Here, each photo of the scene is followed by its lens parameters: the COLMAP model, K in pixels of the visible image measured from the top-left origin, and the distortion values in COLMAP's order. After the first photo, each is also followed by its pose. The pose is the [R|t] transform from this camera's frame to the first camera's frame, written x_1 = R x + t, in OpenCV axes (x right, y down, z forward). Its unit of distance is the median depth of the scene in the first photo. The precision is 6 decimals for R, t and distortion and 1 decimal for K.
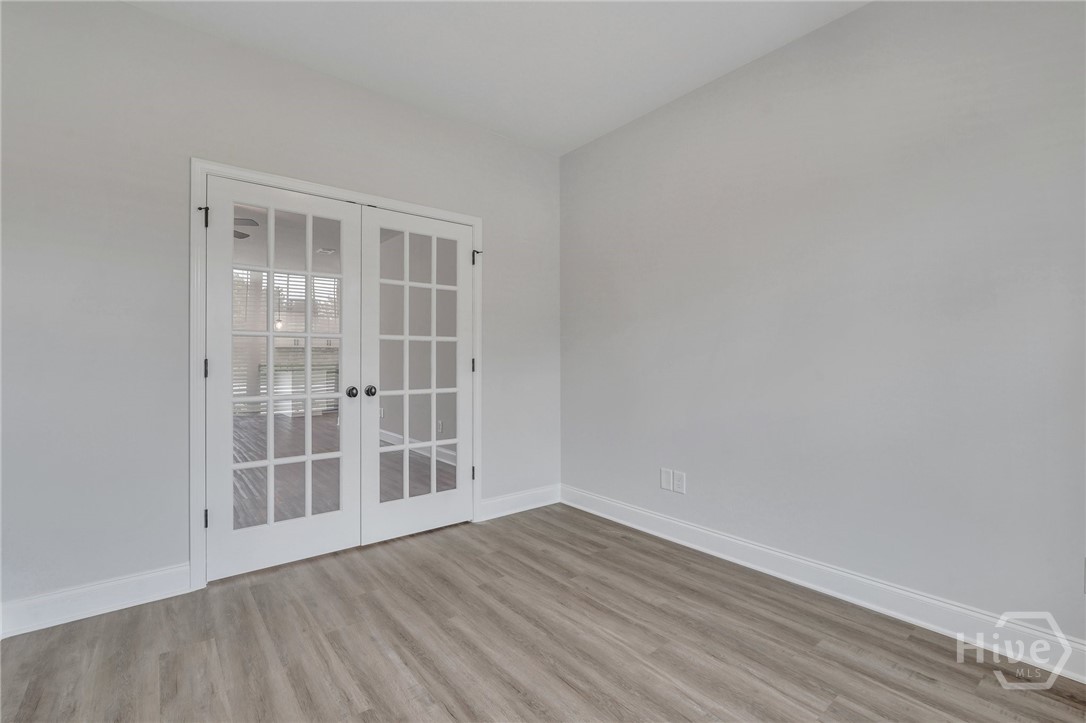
lens RADIAL K [[492.2, 0, 544.7], [0, 492.2, 357.9], [0, 0, 1]] dist [-0.001539, -0.000197]
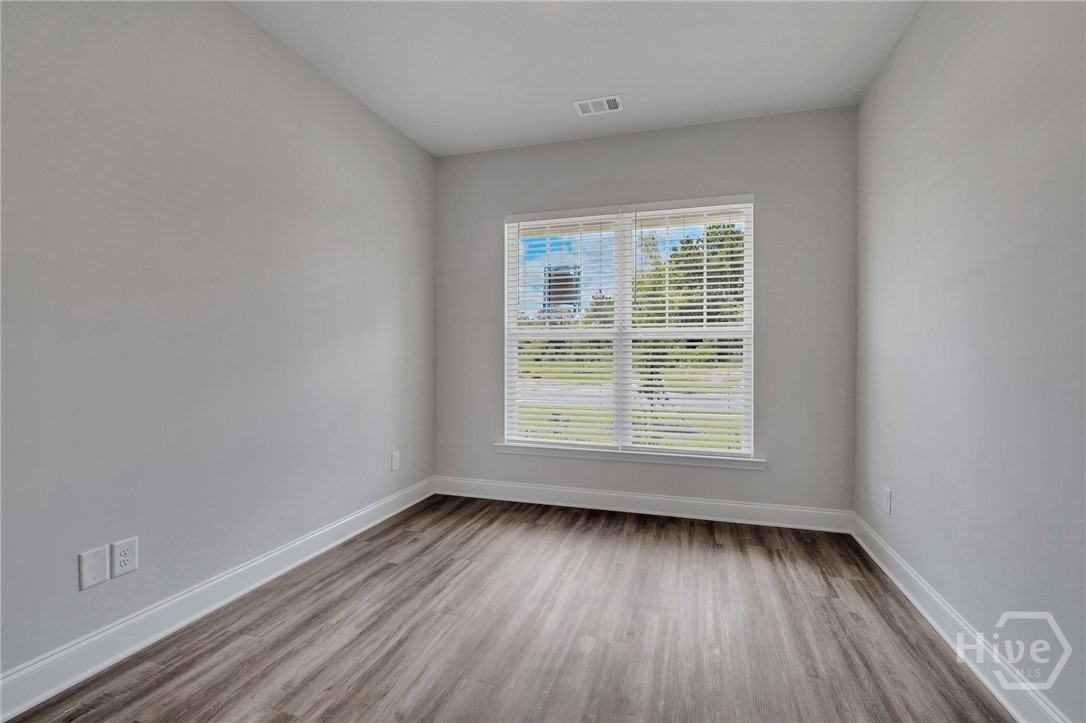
lens RADIAL K [[486.5, 0, 543.0], [0, 486.5, 361.5], [0, 0, 1]] dist [-0.003517, 0.000145]
pose [[-0.550805, -0.009793, 0.834577, -0.663952], [0.000438, 0.999928, 0.012022, 0.003958], [-0.834634, 0.006987, -0.550761, 1.163336]]
